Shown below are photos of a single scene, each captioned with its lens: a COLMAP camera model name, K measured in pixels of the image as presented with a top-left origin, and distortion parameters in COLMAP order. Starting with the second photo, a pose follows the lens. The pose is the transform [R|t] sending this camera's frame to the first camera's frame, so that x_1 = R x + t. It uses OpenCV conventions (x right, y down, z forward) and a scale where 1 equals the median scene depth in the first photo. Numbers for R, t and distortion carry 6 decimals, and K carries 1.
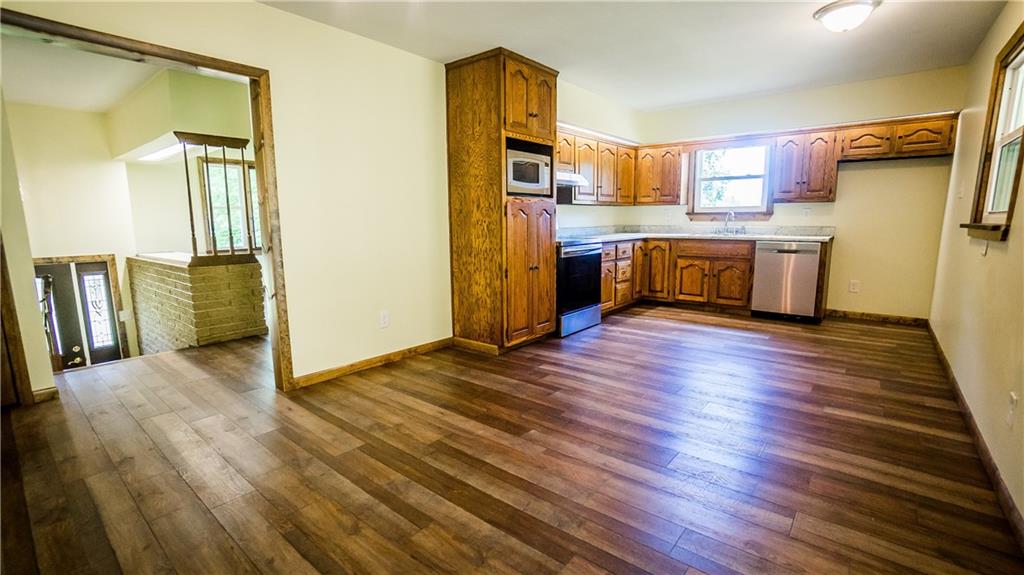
lens RADIAL K [[461.0, 0, 514.0], [0, 461.0, 294.1], [0, 0, 1]] dist [-0.057868, 0.023416]
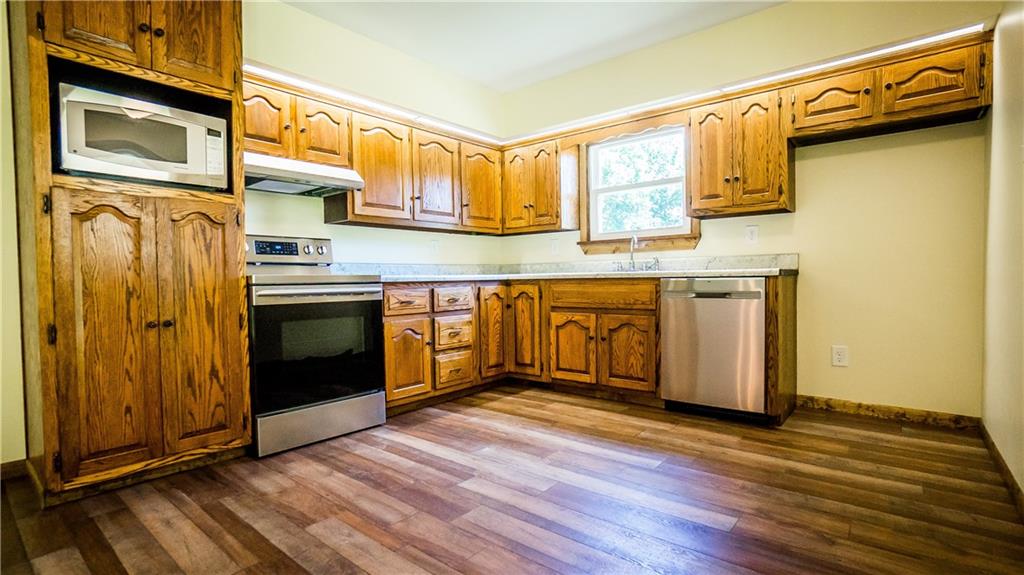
lens RADIAL K [[490.1, 0, 510.4], [0, 490.1, 292.1], [0, 0, 1]] dist [-0.054553, 0.024562]
pose [[0.999959, -0.003499, -0.008294, 0.356854], [0.002342, 0.990764, -0.135575, -0.016181], [0.008692, 0.135550, 0.990732, 0.396111]]
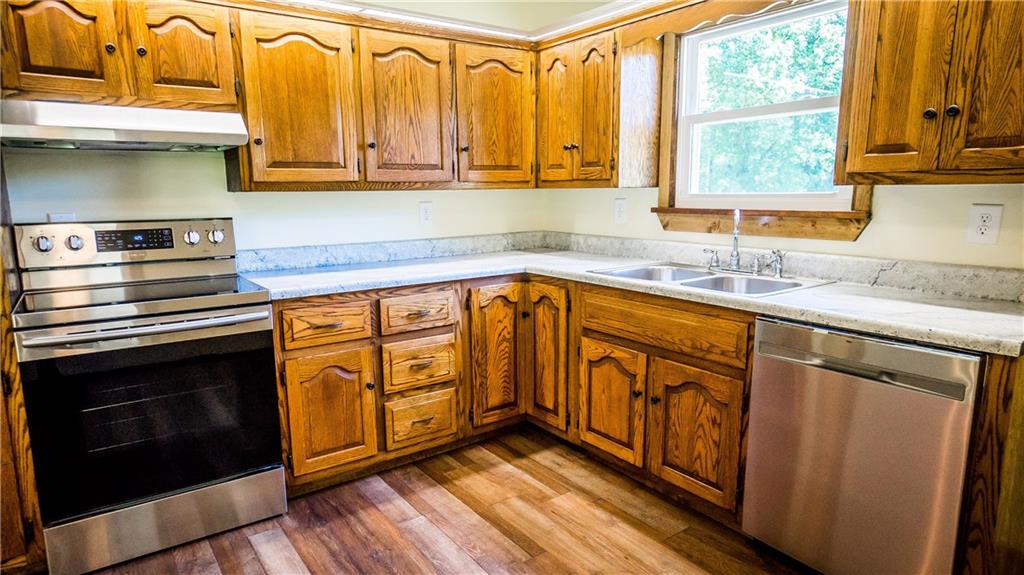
lens RADIAL K [[606.0, 0, 509.1], [0, 606.0, 296.0], [0, 0, 1]] dist [-0.030951, 0.036646]
pose [[0.964939, 0.049987, -0.257669, 0.492433], [-0.046287, 0.998720, 0.020409, -0.134897], [0.258360, -0.007766, 0.966018, 0.590731]]
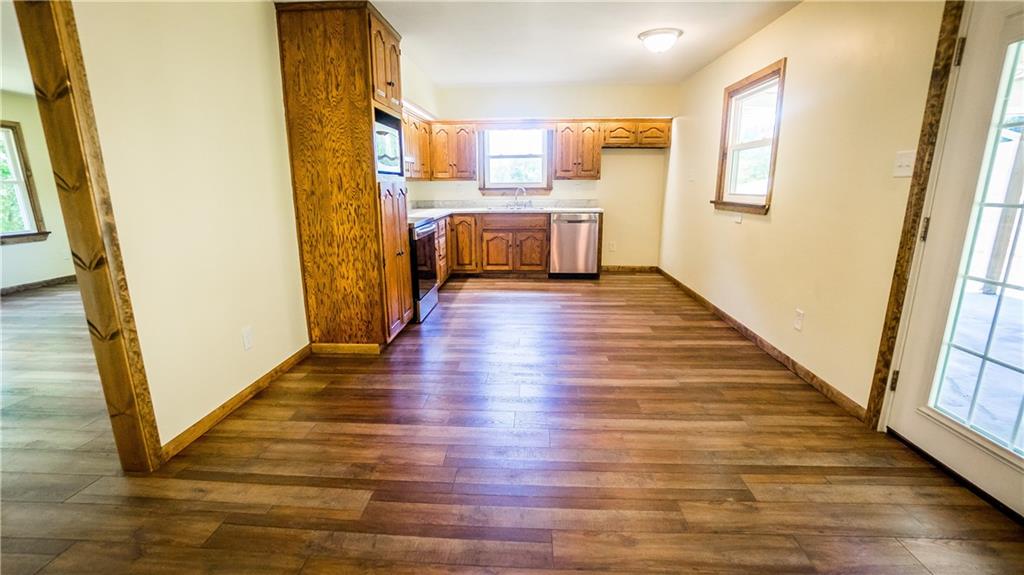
lens RADIAL K [[461.0, 0, 514.0], [0, 461.0, 294.1], [0, 0, 1]] dist [-0.057868, 0.023416]
pose [[0.805124, -0.132162, 0.578194, -0.260205], [0.093489, 0.990950, 0.096327, -0.035749], [-0.585691, -0.023500, 0.810193, 0.097776]]
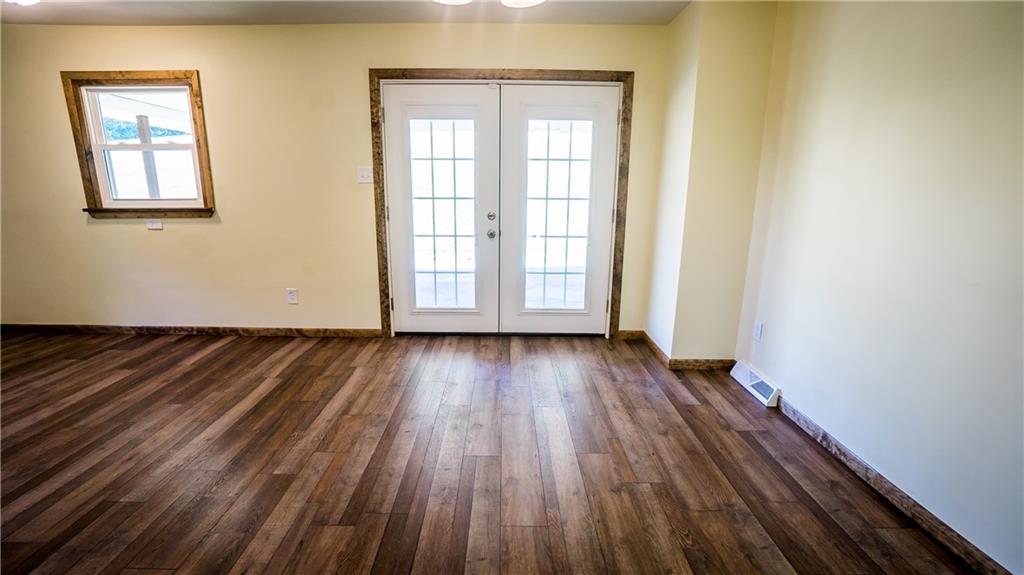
lens RADIAL K [[448.1, 0, 501.2], [0, 448.1, 288.1], [0, 0, 1]] dist [-0.035998, 0.000351]
pose [[-0.628691, -0.169586, 0.758939, -0.392616], [0.124199, 0.941509, 0.313266, -0.112034], [-0.767673, 0.291207, -0.570856, 0.532897]]
